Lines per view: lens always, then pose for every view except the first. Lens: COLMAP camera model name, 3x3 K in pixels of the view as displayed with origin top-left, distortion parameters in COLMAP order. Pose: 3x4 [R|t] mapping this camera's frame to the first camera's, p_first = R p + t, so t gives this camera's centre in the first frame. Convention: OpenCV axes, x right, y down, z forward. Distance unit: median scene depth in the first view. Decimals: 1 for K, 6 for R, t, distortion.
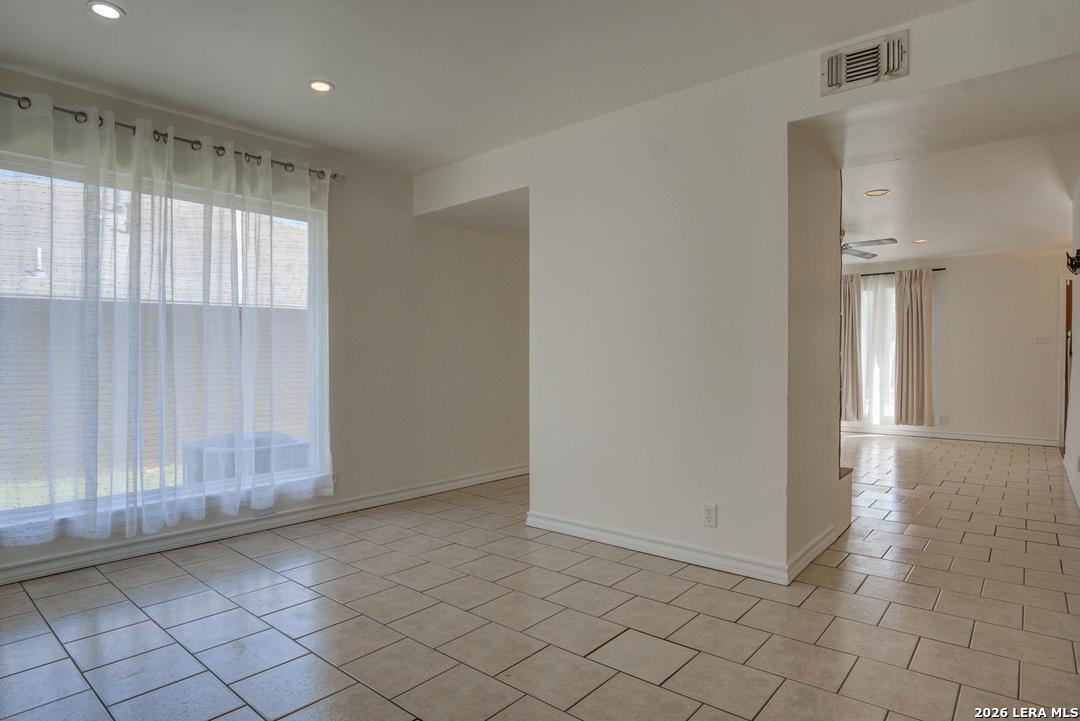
lens RADIAL K [[608.8, 0, 539.9], [0, 608.8, 364.5], [0, 0, 1]] dist [-0.049712, 0.006738]
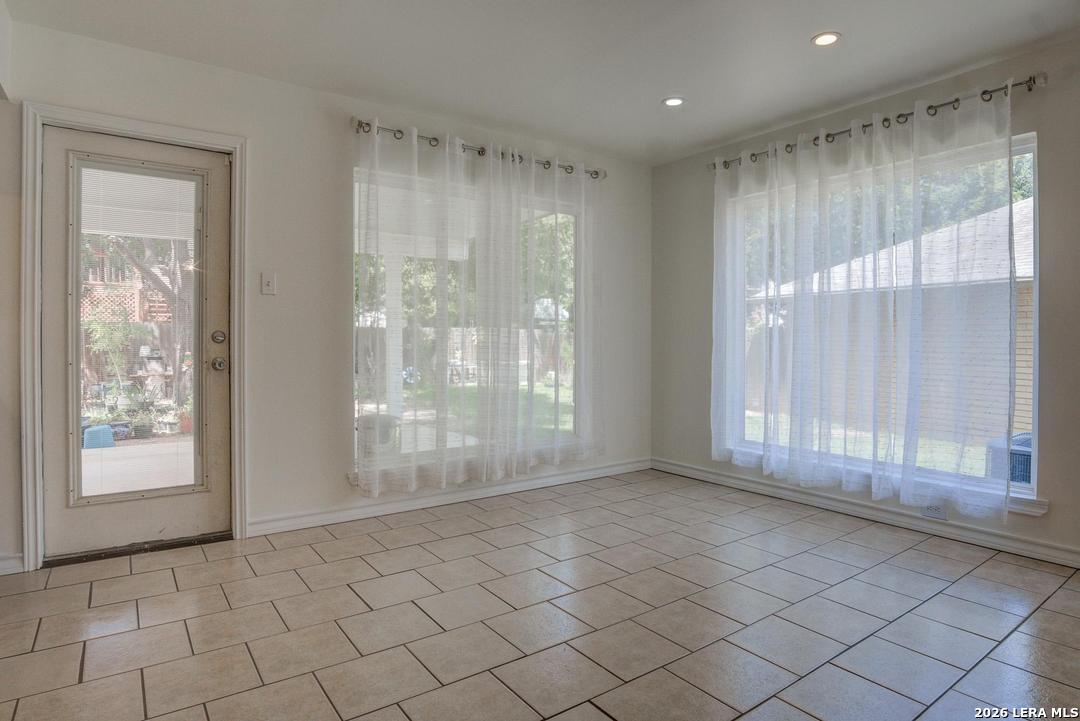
lens RADIAL K [[608.8, 0, 539.5], [0, 608.8, 341.5], [0, 0, 1]] dist [-0.049712, 0.006738]
pose [[-0.257631, 0.008239, -0.966208, 0.581872], [-0.010394, 0.999882, 0.011298, -0.008405], [0.966188, 0.012953, -0.257515, 0.754347]]
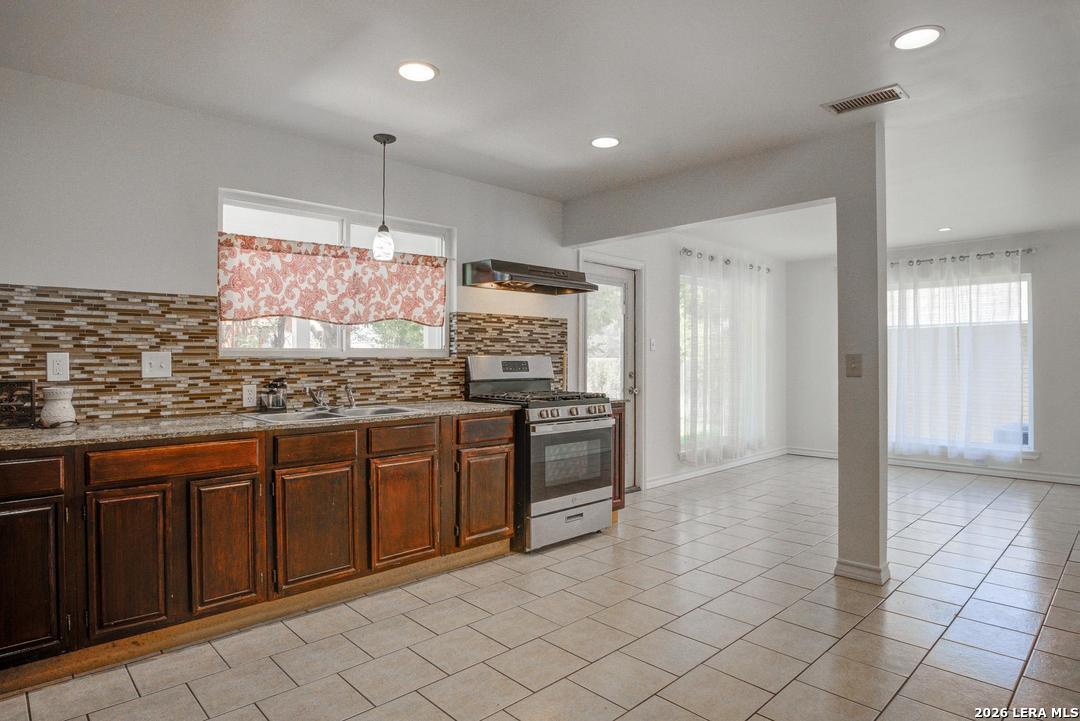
lens RADIAL K [[608.8, 0, 516.3], [0, 608.8, 356.1], [0, 0, 1]] dist [-0.049712, 0.006738]
pose [[-0.117901, -0.000780, -0.993025, 1.504042], [-0.008966, 0.999960, 0.000279, -0.050562], [0.992985, 0.008936, -0.117903, -0.100279]]
